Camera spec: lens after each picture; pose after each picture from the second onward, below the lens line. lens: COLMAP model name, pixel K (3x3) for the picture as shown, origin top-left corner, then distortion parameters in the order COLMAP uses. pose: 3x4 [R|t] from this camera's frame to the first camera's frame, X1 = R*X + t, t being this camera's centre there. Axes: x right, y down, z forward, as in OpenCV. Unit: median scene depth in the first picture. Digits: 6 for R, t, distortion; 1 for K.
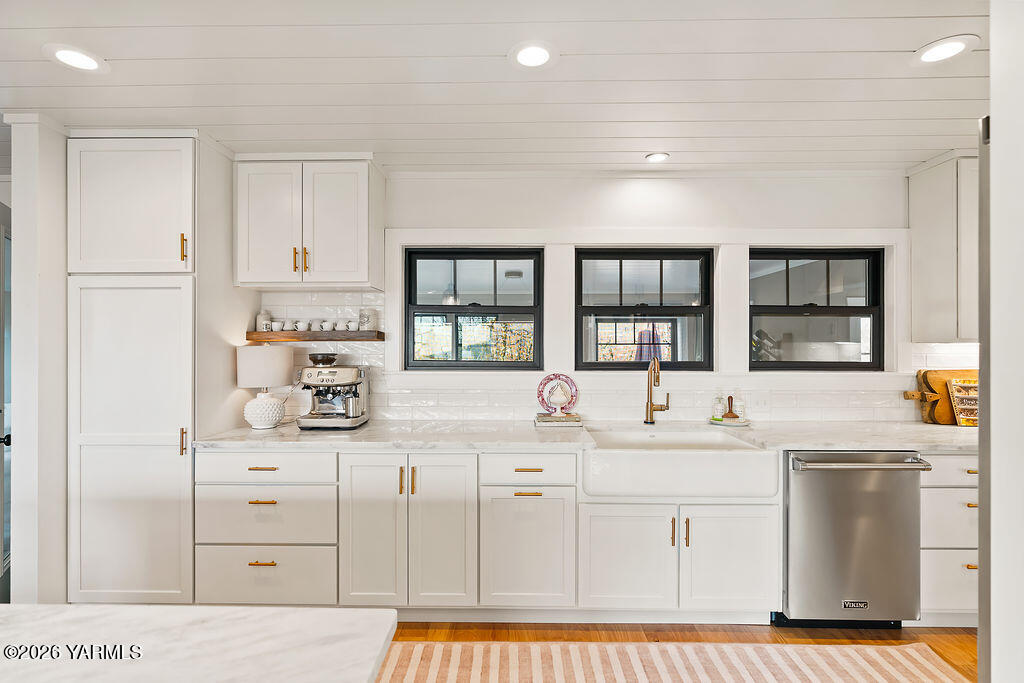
lens RADIAL K [[511.6, 0, 509.3], [0, 511.6, 340.5], [0, 0, 1]] dist [-0.006331, 0.000828]
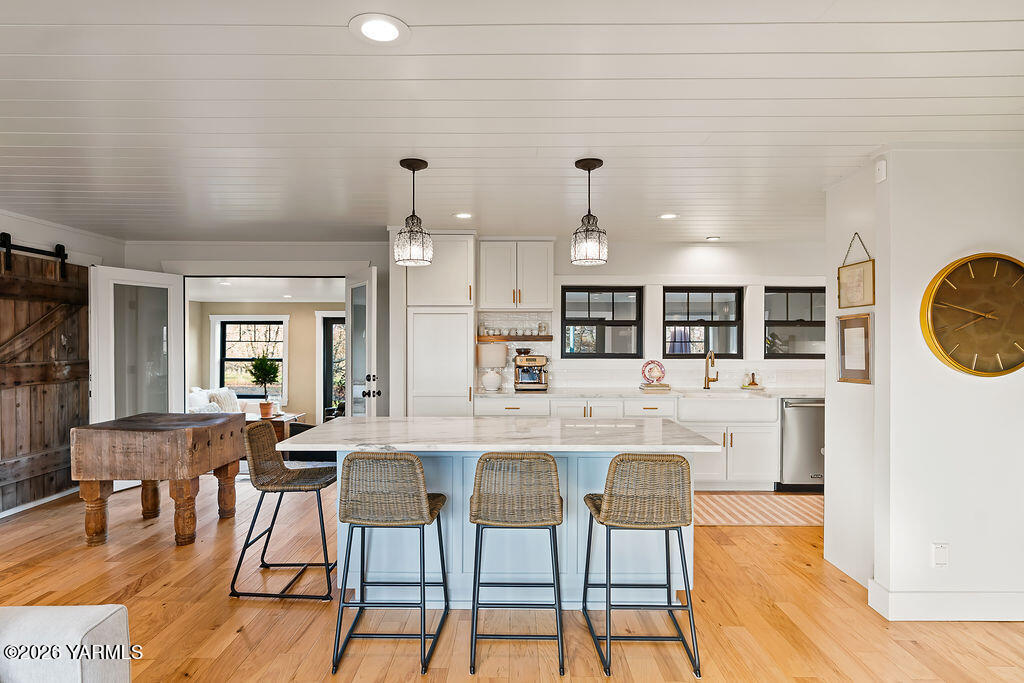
lens RADIAL K [[561.8, 0, 513.7], [0, 561.8, 340.9], [0, 0, 1]] dist [-0.000377, -0.002137]
pose [[0.999947, 0.001145, 0.010246, -0.394512], [-0.001250, 0.999947, 0.010257, -0.019359], [-0.010234, -0.010269, 0.999895, -0.883197]]
